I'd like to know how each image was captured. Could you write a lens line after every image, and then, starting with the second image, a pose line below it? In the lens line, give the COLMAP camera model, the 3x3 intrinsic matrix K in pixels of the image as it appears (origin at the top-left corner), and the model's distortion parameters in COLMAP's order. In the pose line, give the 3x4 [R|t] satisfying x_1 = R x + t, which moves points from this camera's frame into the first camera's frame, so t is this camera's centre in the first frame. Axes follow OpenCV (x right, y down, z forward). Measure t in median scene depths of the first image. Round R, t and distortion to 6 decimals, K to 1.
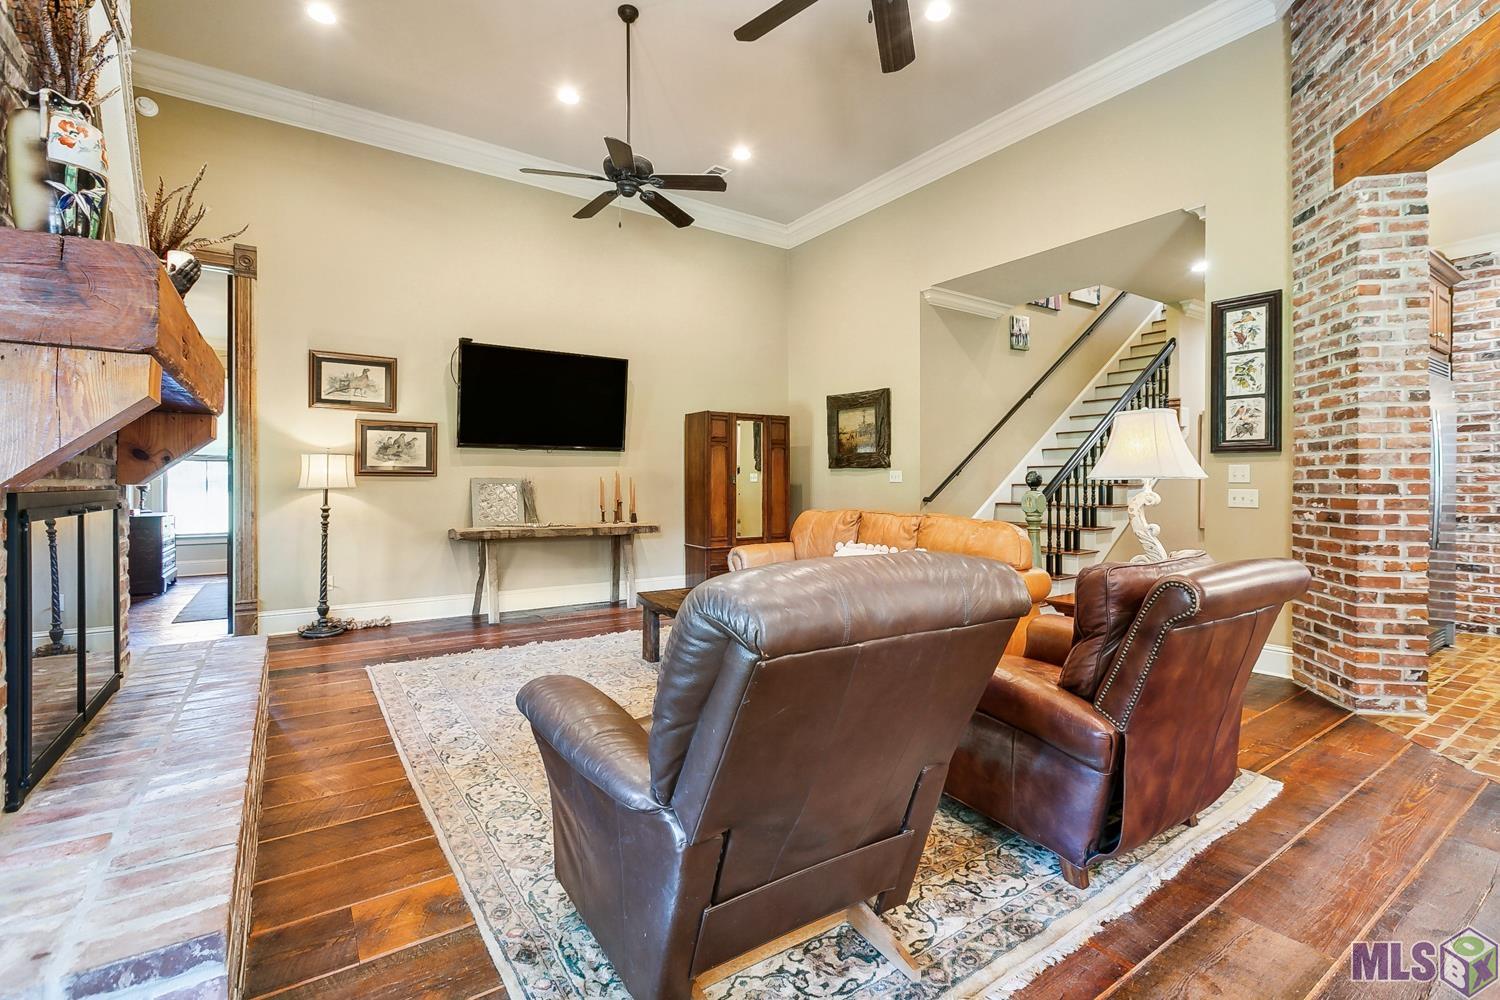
lens RADIAL K [[675.9, 0, 748.7], [0, 675.9, 480.3], [0, 0, 1]] dist [0.003542, -0.001797]
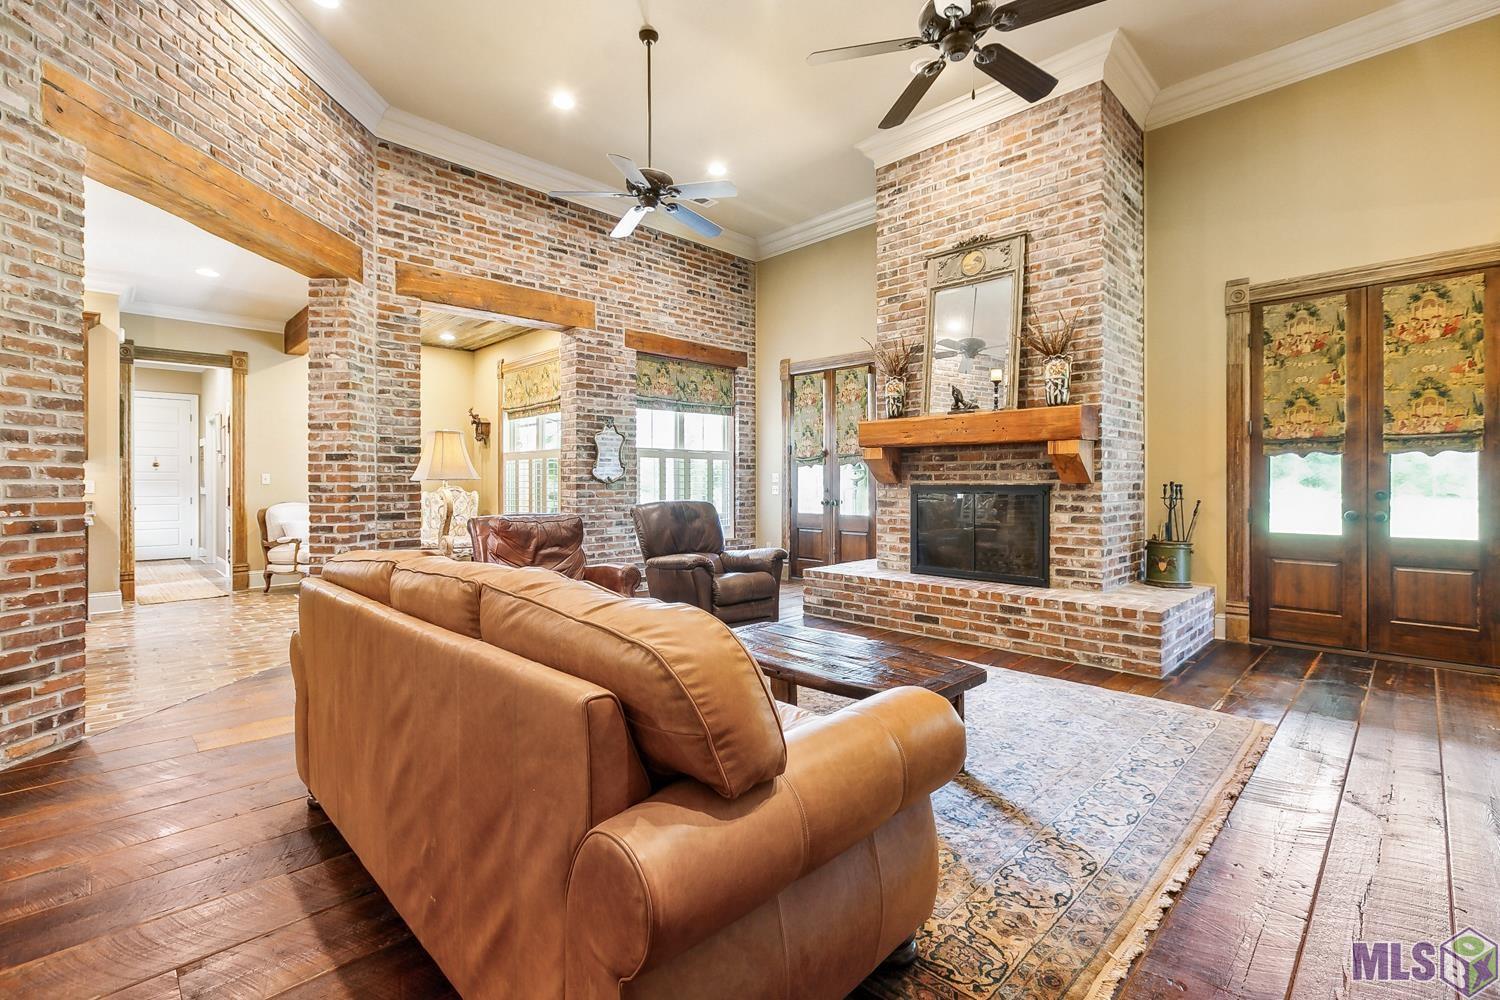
lens RADIAL K [[675.9, 0, 740.4], [0, 675.9, 480.7], [0, 0, 1]] dist [0.003542, -0.001797]
pose [[-0.985506, 0.002129, -0.169628, 0.153149], [0.002701, 0.999991, -0.003139, 0.003878], [0.169620, -0.003552, -0.985503, 1.669744]]
